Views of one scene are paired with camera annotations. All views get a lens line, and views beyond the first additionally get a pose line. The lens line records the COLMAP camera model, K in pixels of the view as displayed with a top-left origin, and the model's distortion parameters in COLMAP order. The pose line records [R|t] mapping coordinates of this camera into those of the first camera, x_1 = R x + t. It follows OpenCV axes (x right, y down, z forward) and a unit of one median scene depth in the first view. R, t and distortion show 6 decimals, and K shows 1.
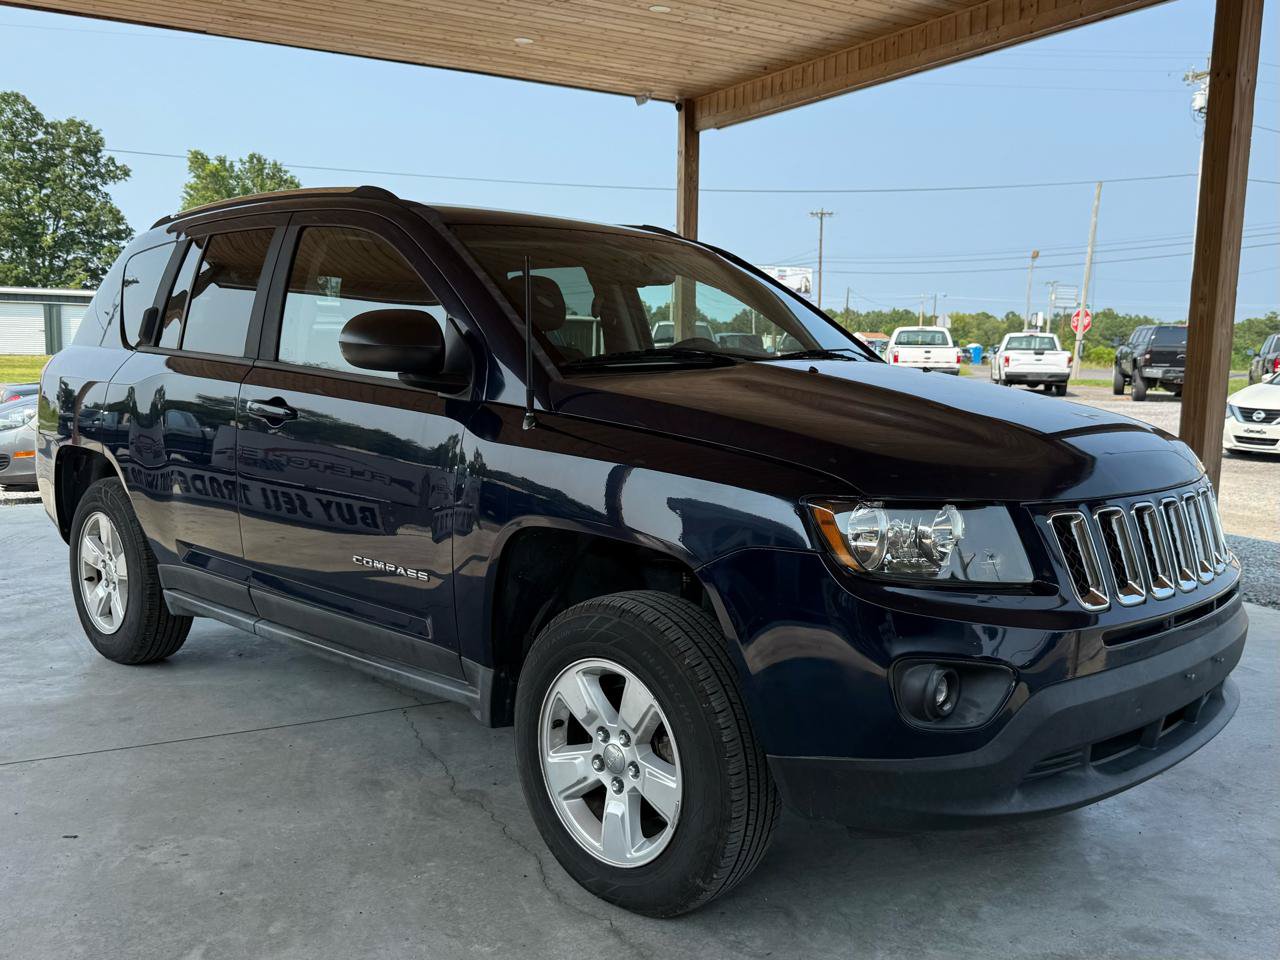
lens RADIAL K [[1205.9, 0, 662.0], [0, 1205.9, 553.0], [0, 0, 1]] dist [0.026519, 0.000000]
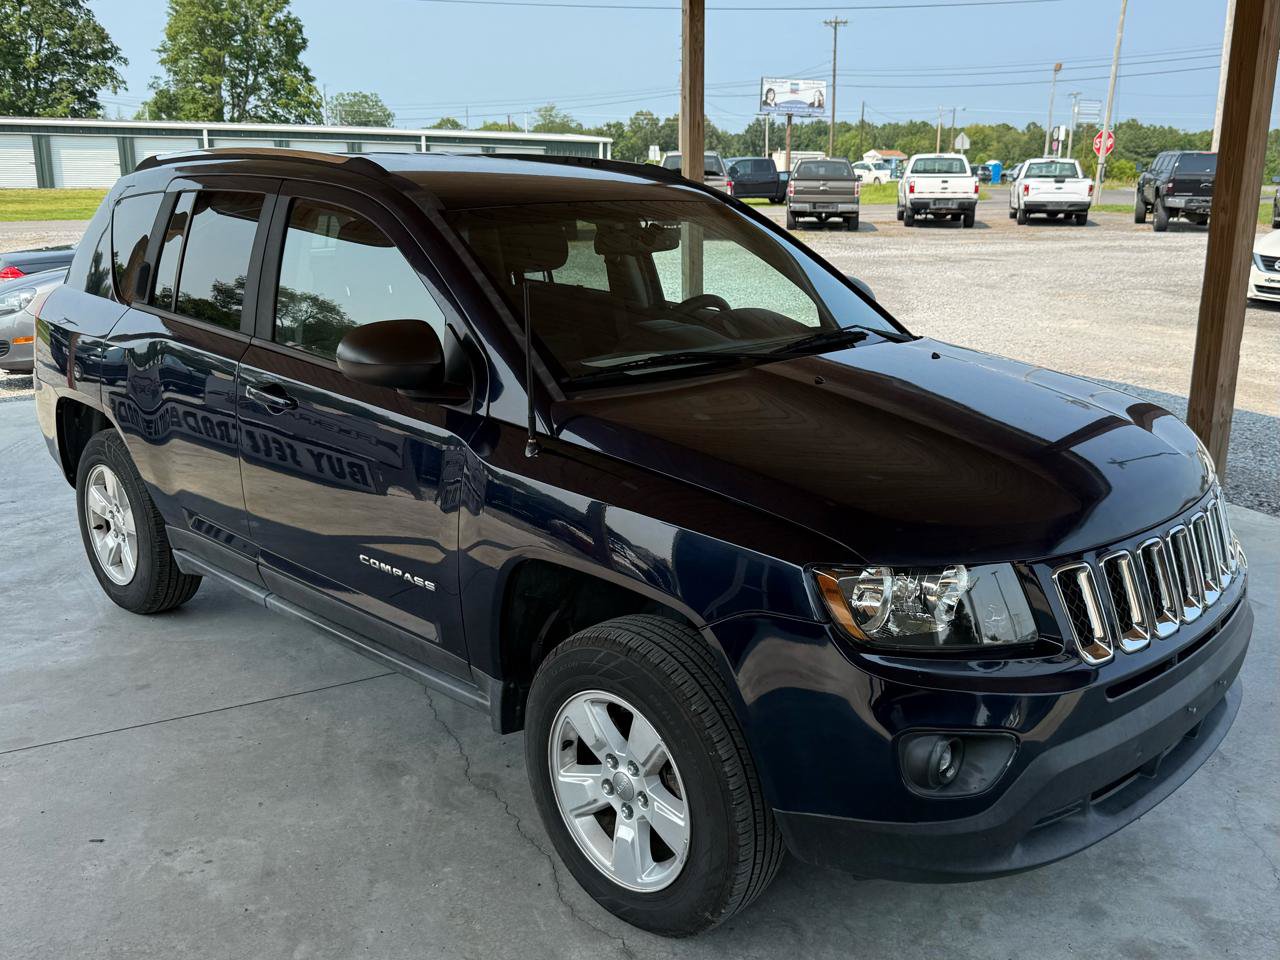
lens RADIAL K [[1205.9, 0, 671.0], [0, 1205.9, 518.5], [0, 0, 1]] dist [0.026519, 0.000000]
pose [[0.999912, -0.012603, -0.004039, 0.006181], [0.012996, 0.992697, 0.119930, -0.147763], [0.002498, -0.119972, 0.992774, 0.013222]]
